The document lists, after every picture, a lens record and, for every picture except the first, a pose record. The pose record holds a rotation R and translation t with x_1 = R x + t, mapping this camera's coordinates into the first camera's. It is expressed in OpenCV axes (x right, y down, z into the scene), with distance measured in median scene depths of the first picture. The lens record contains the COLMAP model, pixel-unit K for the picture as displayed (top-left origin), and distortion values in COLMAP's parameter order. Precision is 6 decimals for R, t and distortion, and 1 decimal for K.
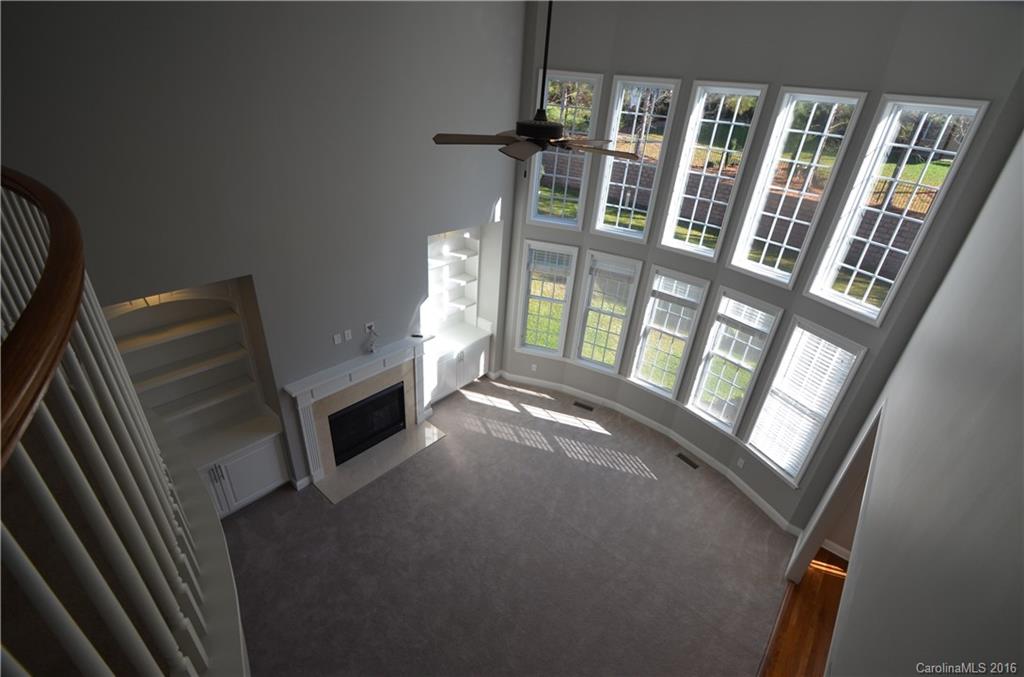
lens RADIAL K [[446.0, 0, 508.2], [0, 446.0, 359.3], [0, 0, 1]] dist [-0.002990, -0.003478]
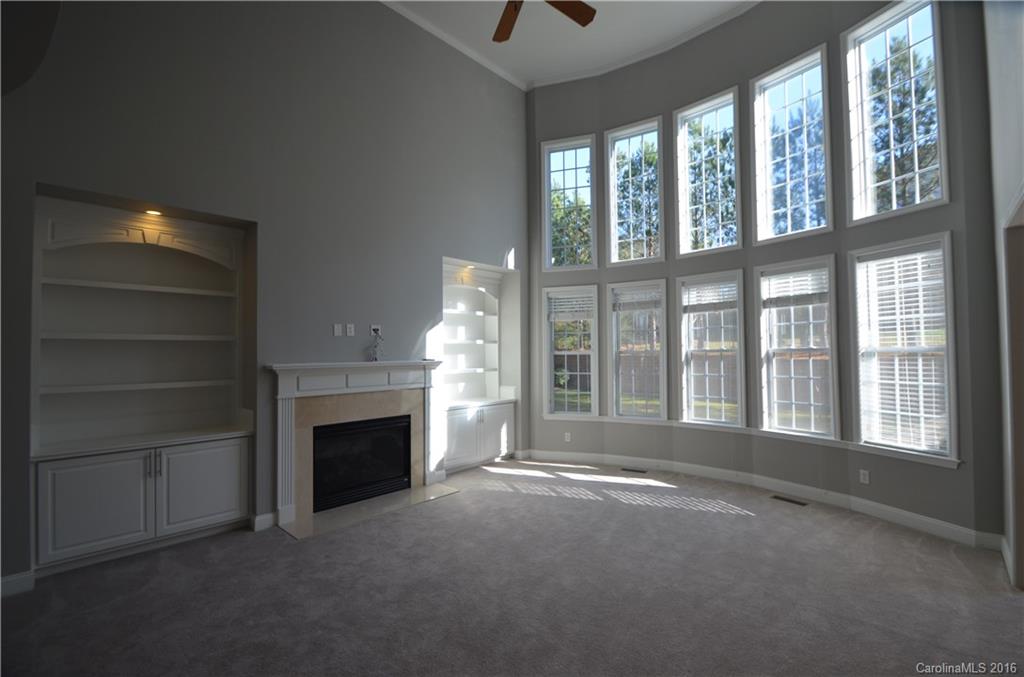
lens RADIAL K [[446.0, 0, 510.8], [0, 446.0, 354.8], [0, 0, 1]] dist [-0.002990, -0.003478]
pose [[0.995727, -0.076022, -0.052434, 0.008747], [0.038843, 0.859862, -0.509046, 0.403005], [0.083784, 0.504834, 0.859141, 0.237665]]
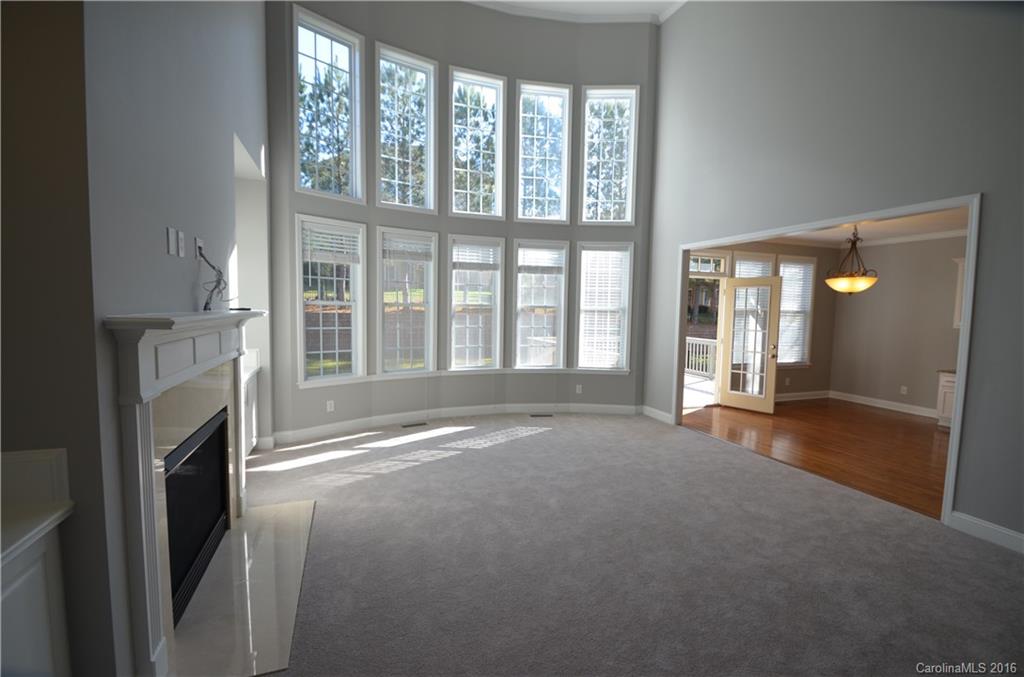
lens RADIAL K [[446.0, 0, 513.6], [0, 446.0, 357.2], [0, 0, 1]] dist [-0.002990, -0.003478]
pose [[0.477213, -0.146753, 0.866447, -0.514707], [0.460673, 0.881404, -0.104439, 0.201441], [-0.748363, 0.448989, 0.488223, 0.534143]]
